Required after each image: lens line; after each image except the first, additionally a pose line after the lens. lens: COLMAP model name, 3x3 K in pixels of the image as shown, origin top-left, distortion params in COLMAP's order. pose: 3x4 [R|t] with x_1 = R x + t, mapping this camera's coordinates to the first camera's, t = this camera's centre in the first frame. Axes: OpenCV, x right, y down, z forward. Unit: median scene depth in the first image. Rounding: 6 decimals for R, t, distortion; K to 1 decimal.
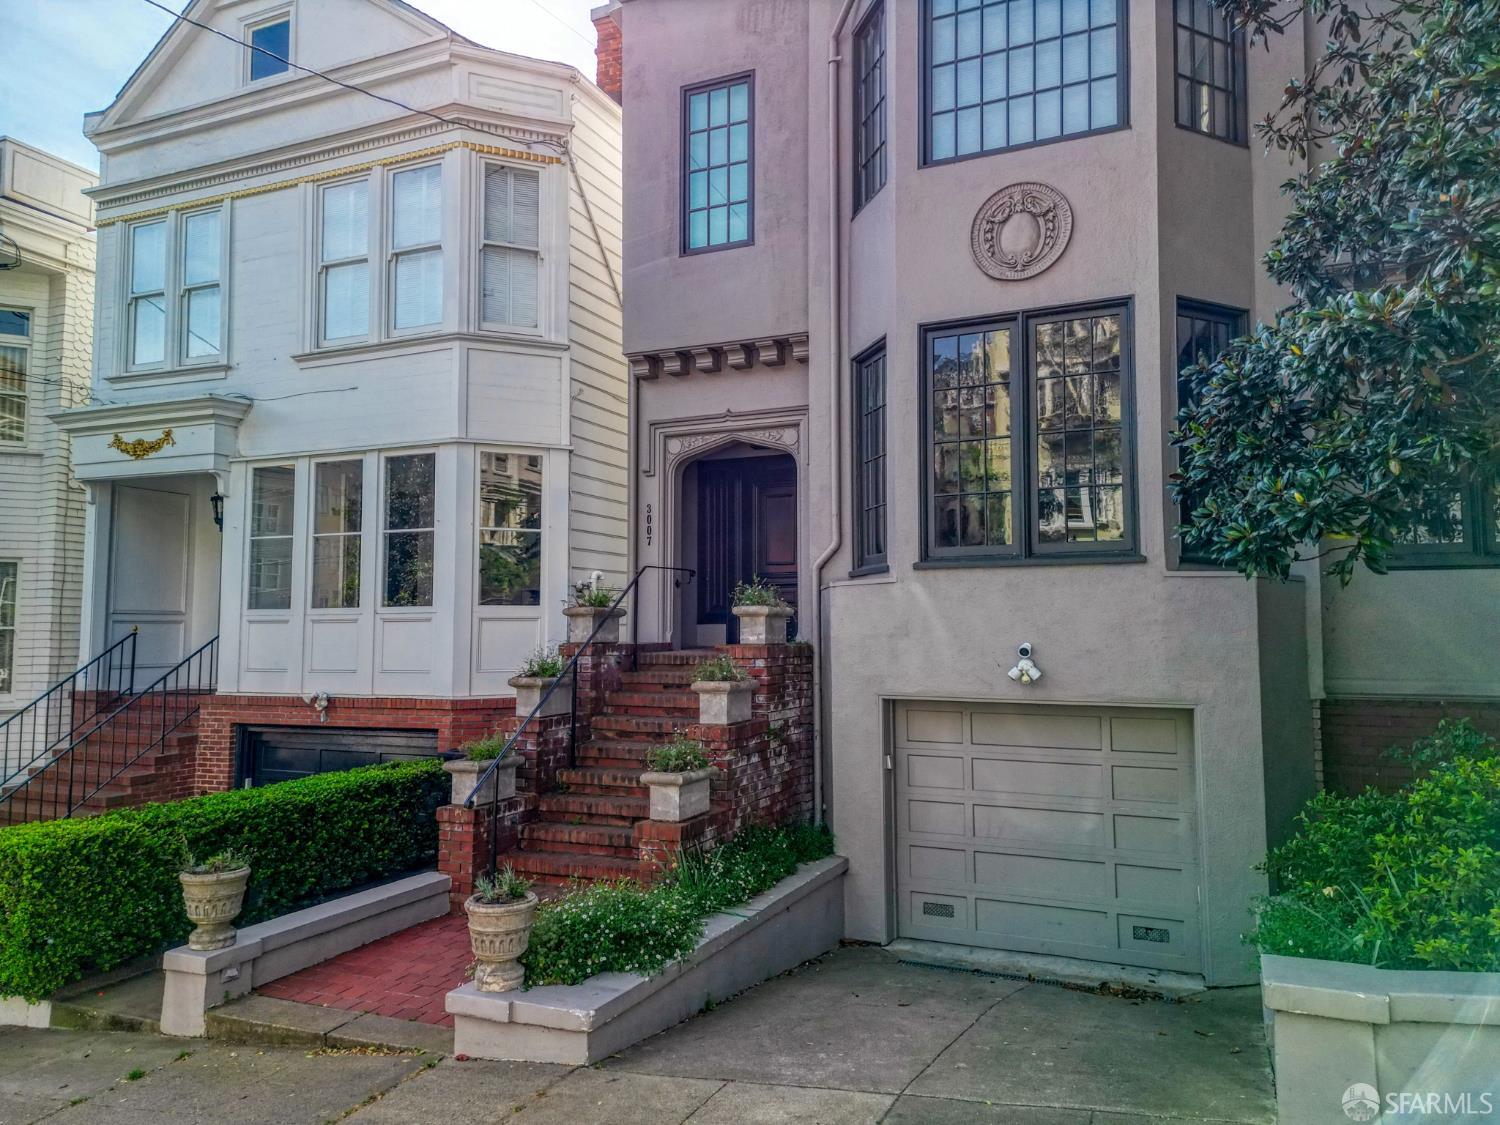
lens RADIAL K [[1049.9, 0, 751.2], [0, 1049.9, 564.0], [0, 0, 1]] dist [0.079000, -0.087648]
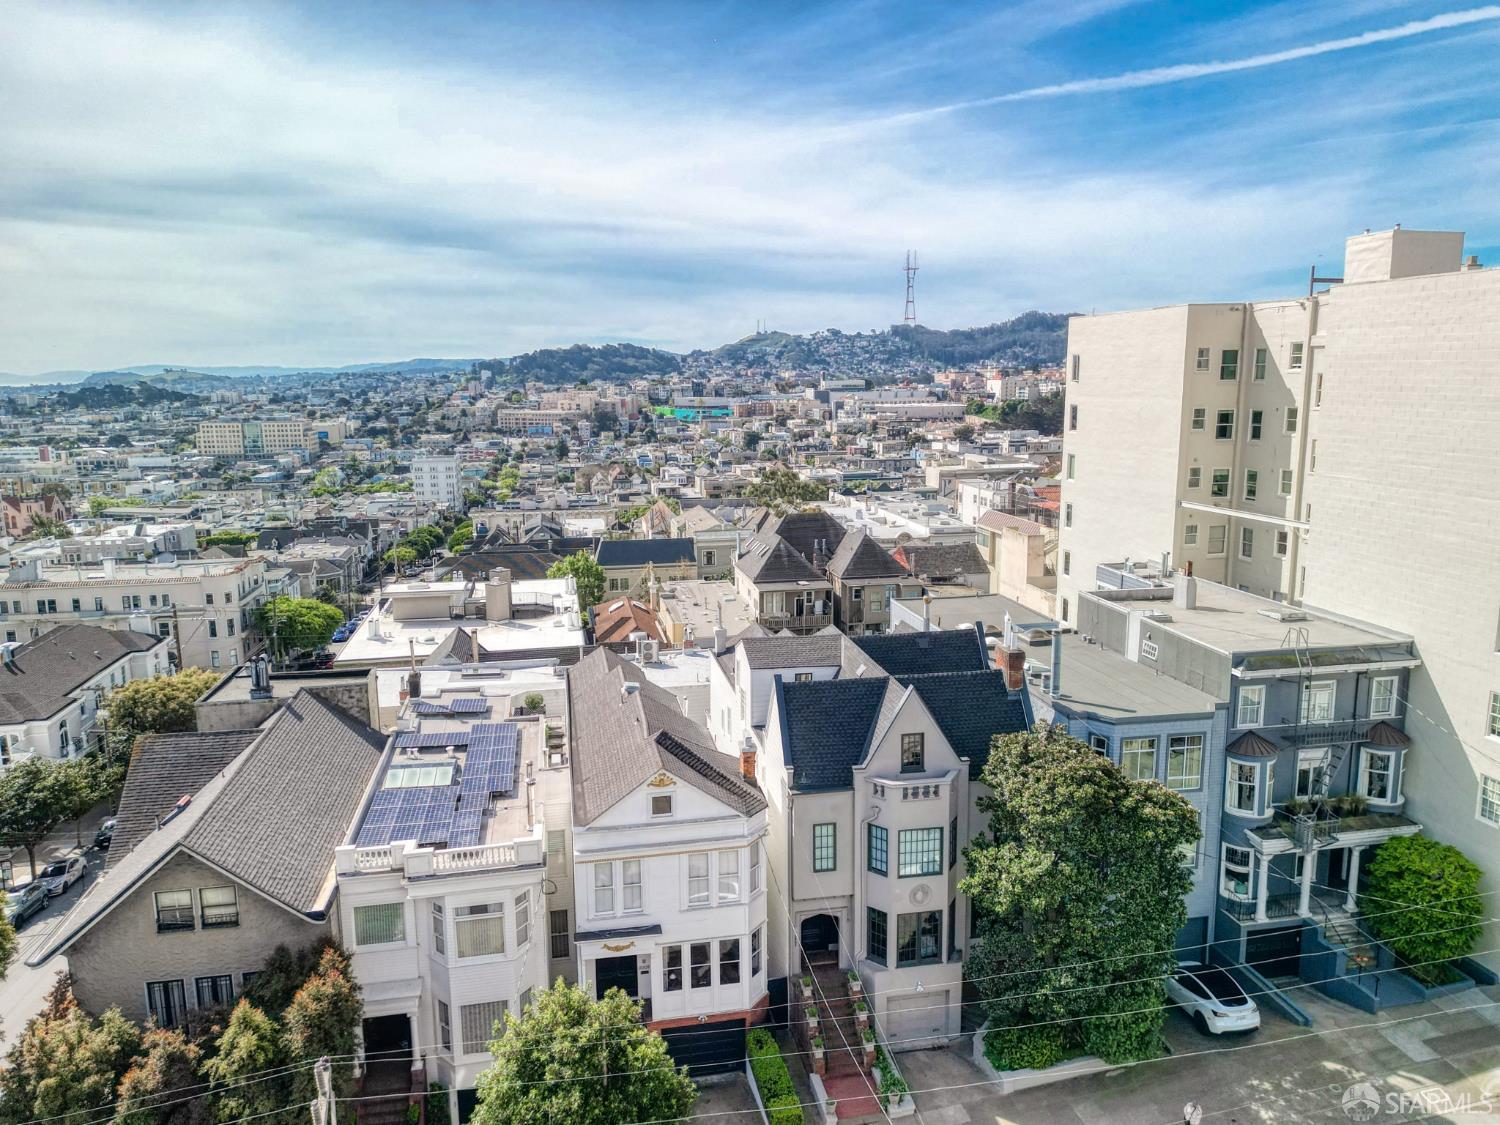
lens RADIAL K [[1049.9, 0, 751.2], [0, 1049.9, 564.0], [0, 0, 1]] dist [0.079000, -0.087648]
pose [[0.820364, -0.102442, 0.562591, -2.062514], [-0.032092, 0.974025, 0.224156, -2.031720], [-0.570941, -0.201944, 0.795767, -1.413829]]
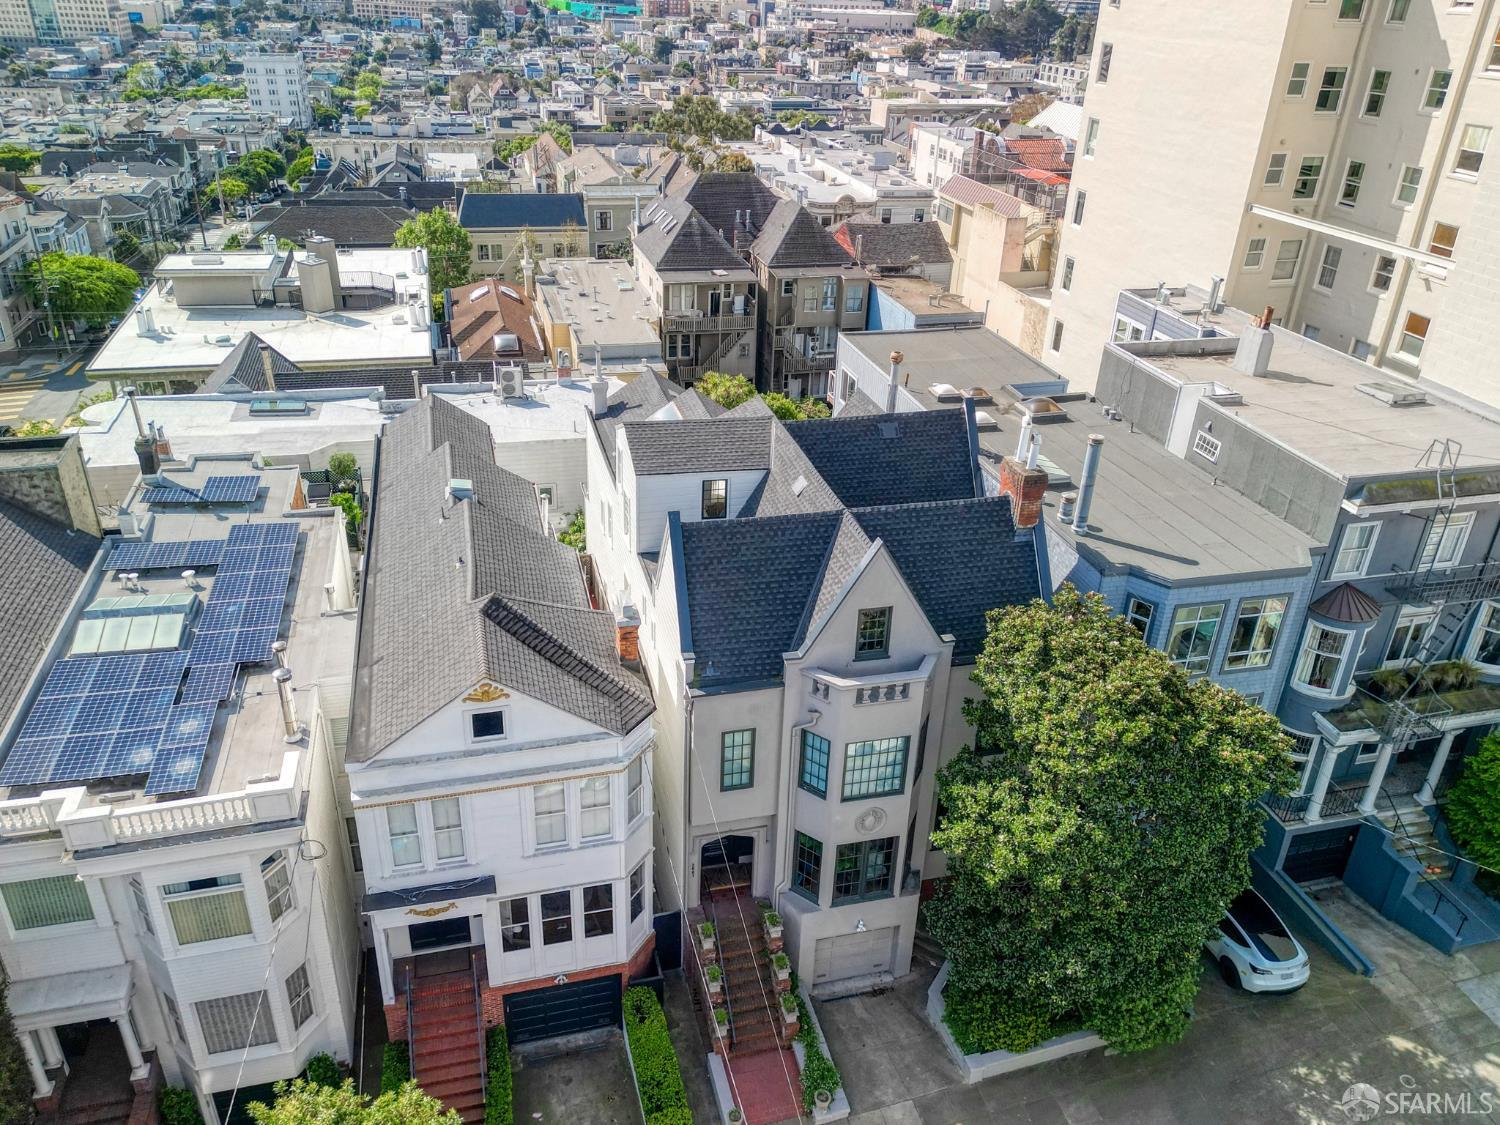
lens RADIAL K [[1109.5, 0, 750.8], [0, 1109.5, 557.7], [0, 0, 1]] dist [0.072663, -0.071319]
pose [[0.779506, -0.262646, 0.568671, -1.302106], [-0.078957, 0.859408, 0.505157, -2.017720], [-0.621398, -0.438674, 0.649176, -0.438312]]
